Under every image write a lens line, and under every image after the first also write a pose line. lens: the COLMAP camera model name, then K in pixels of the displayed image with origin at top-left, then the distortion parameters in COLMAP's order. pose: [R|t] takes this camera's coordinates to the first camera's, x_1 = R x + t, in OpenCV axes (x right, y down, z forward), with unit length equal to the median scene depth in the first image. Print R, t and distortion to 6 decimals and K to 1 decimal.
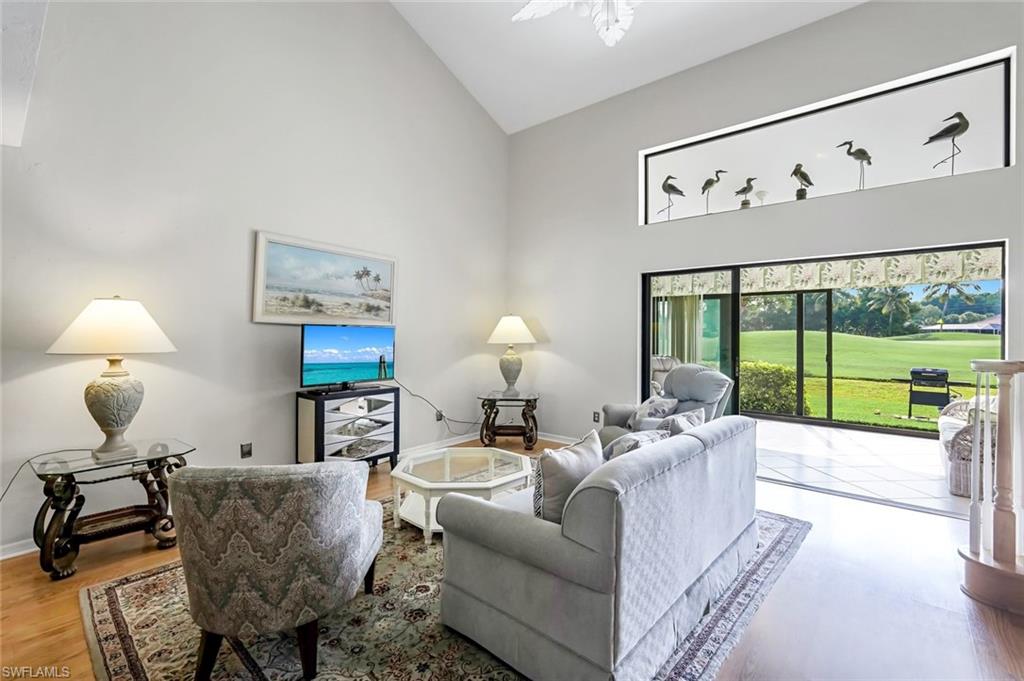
lens RADIAL K [[445.6, 0, 513.9], [0, 445.6, 331.2], [0, 0, 1]] dist [0.001123, -0.001323]
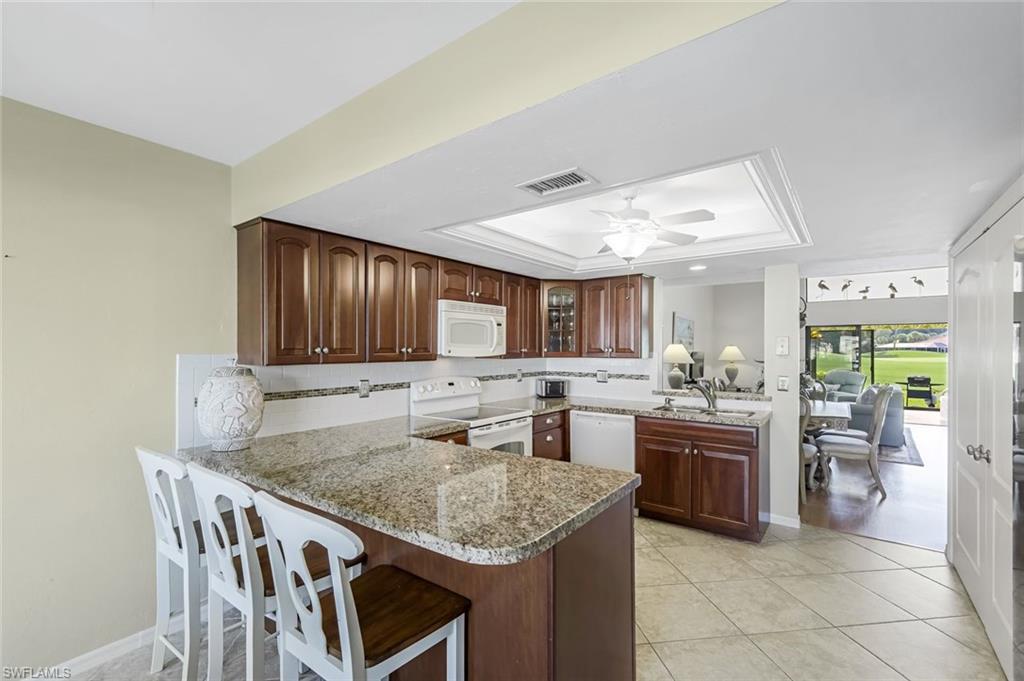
lens RADIAL K [[445.6, 0, 508.9], [0, 445.6, 344.8], [0, 0, 1]] dist [0.001123, -0.001323]
pose [[0.998142, 0.001022, 0.060917, -1.094308], [-0.000511, 0.999965, -0.008409, -0.022254], [-0.060924, 0.008362, 0.998107, -0.877484]]
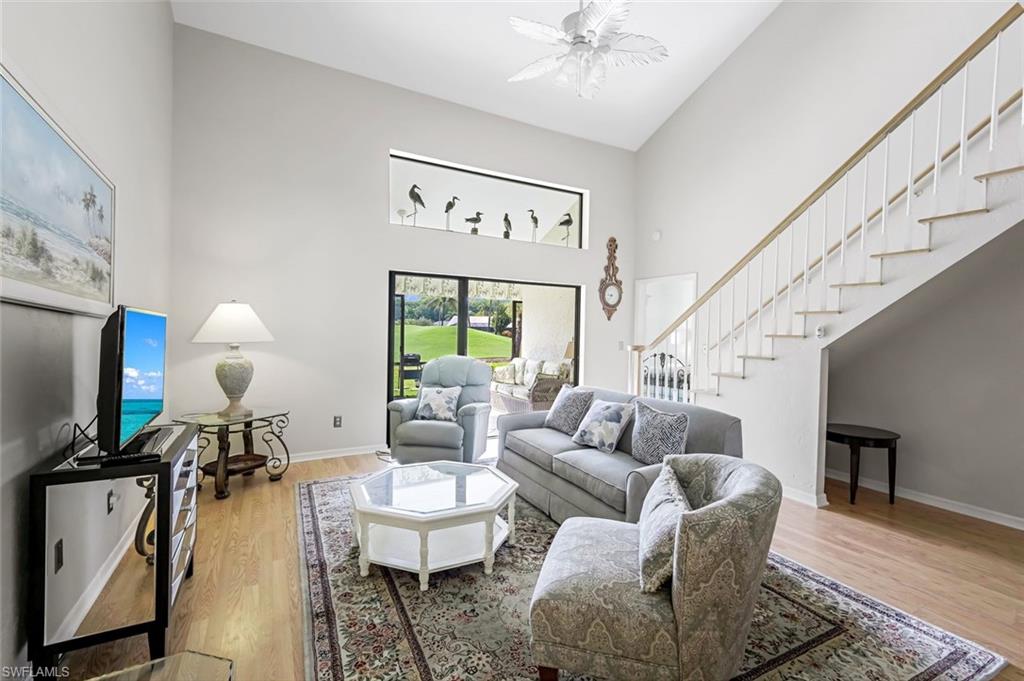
lens RADIAL K [[445.6, 0, 505.4], [0, 445.6, 335.5], [0, 0, 1]] dist [0.001123, -0.001323]
pose [[0.359988, -0.005281, 0.932942, -0.514439], [-0.020022, 0.999710, 0.013384, -0.000263], [-0.932742, -0.023497, 0.359778, 0.346245]]
